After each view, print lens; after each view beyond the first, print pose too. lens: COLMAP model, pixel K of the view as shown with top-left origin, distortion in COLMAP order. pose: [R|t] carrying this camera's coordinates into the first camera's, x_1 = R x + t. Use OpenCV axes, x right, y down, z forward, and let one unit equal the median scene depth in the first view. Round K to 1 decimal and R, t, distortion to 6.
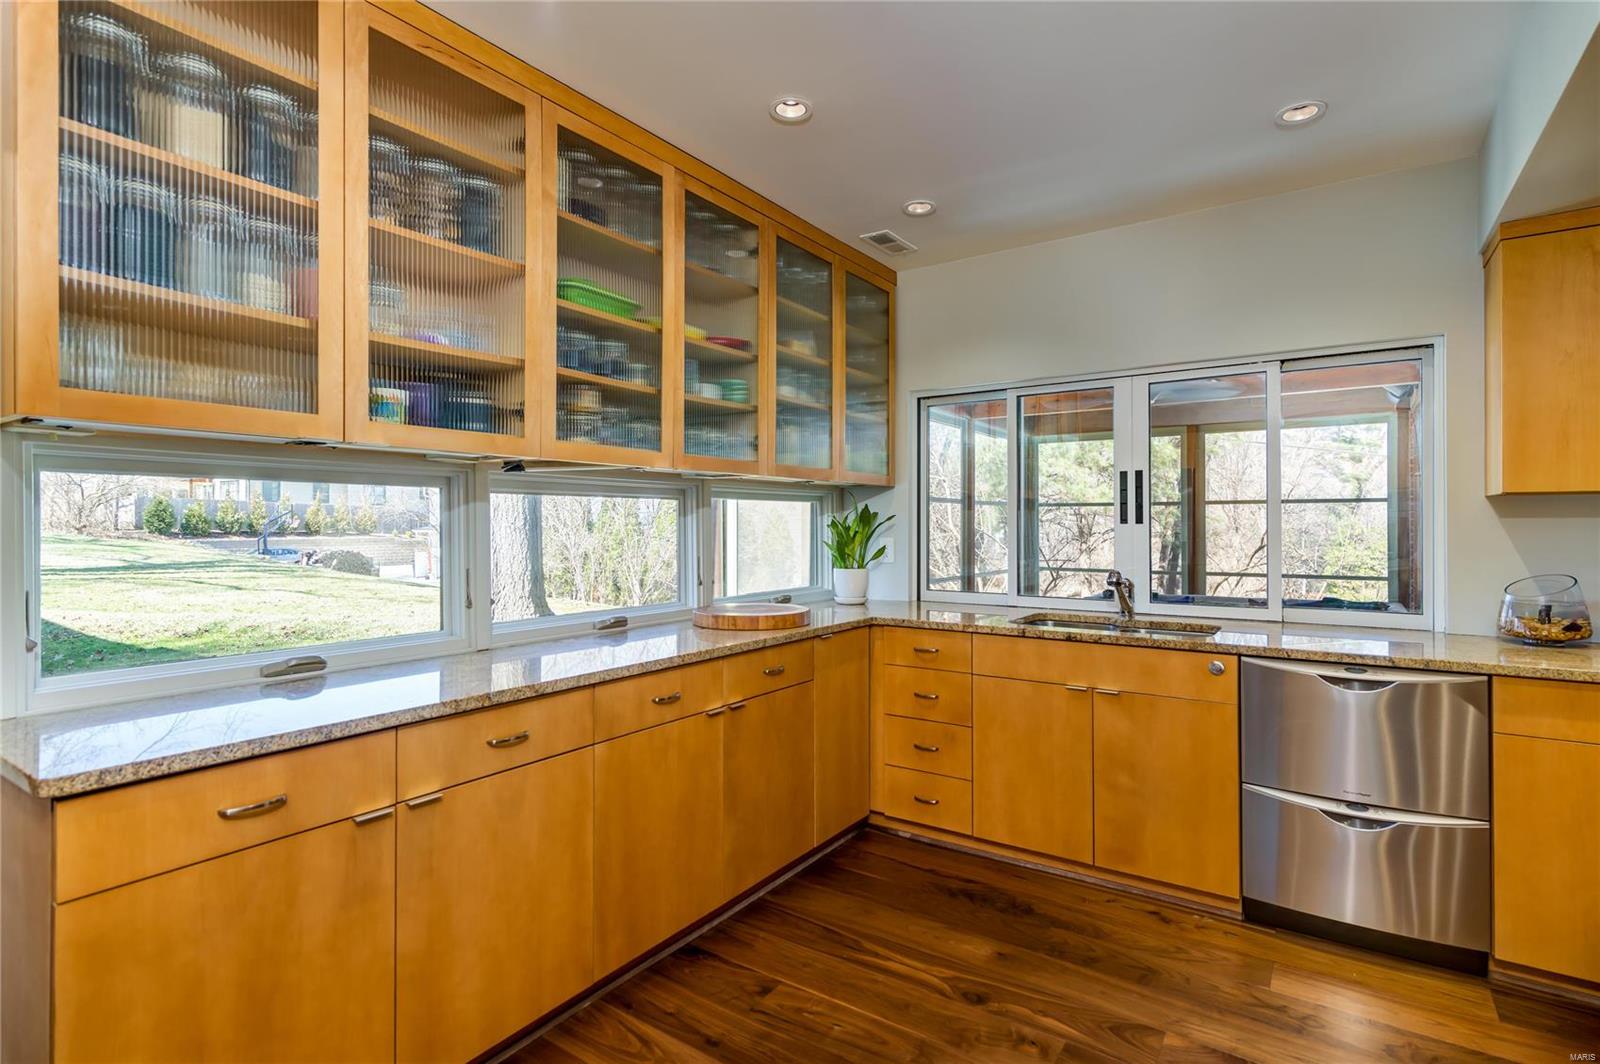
lens RADIAL K [[795.0, 0, 798.5], [0, 795.0, 527.7], [0, 0, 1]] dist [0.005520, -0.001527]
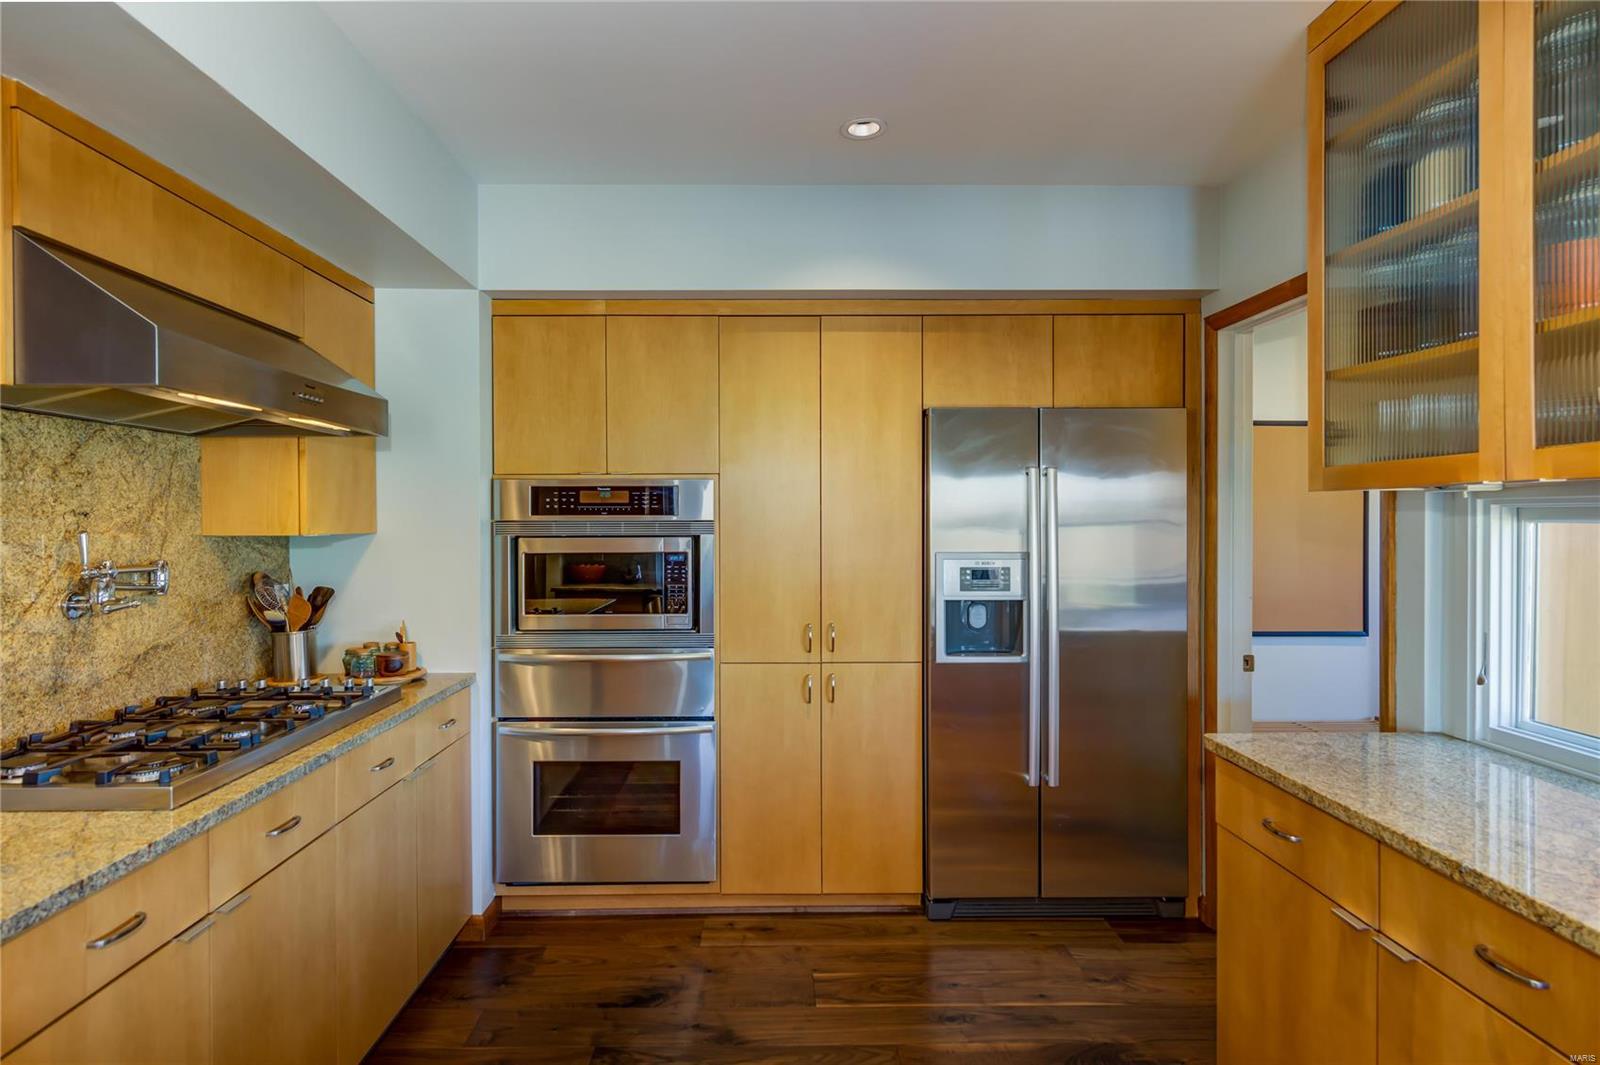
lens RADIAL K [[858.9, 0, 784.8], [0, 858.9, 528.8], [0, 0, 1]] dist [0.006666, -0.002608]
pose [[-0.817248, 0.003912, -0.576272, 0.408997], [-0.005119, 0.999888, 0.014049, -0.063348], [0.576263, 0.014431, -0.817137, 1.099913]]
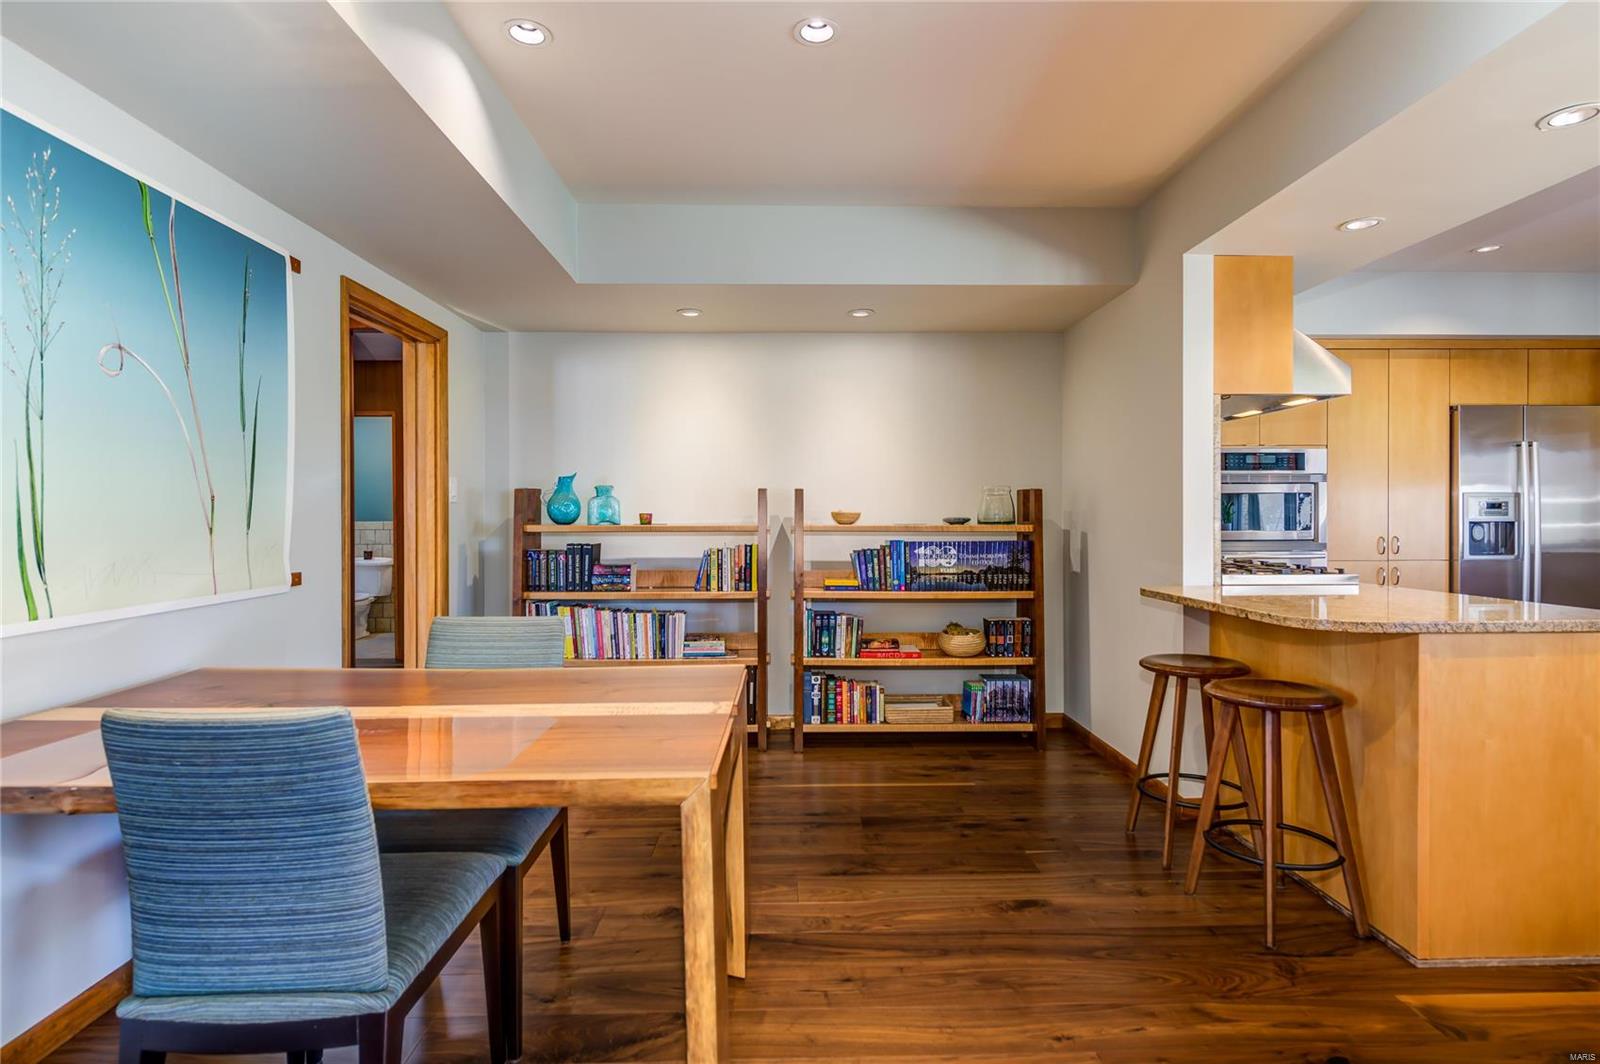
lens RADIAL K [[858.9, 0, 793.3], [0, 858.9, 526.9], [0, 0, 1]] dist [0.006666, -0.002608]
pose [[-0.807444, 0.001491, -0.589943, 2.303850], [-0.004940, 0.999945, 0.009289, 0.078568], [0.589924, 0.010415, -0.807392, 0.898096]]
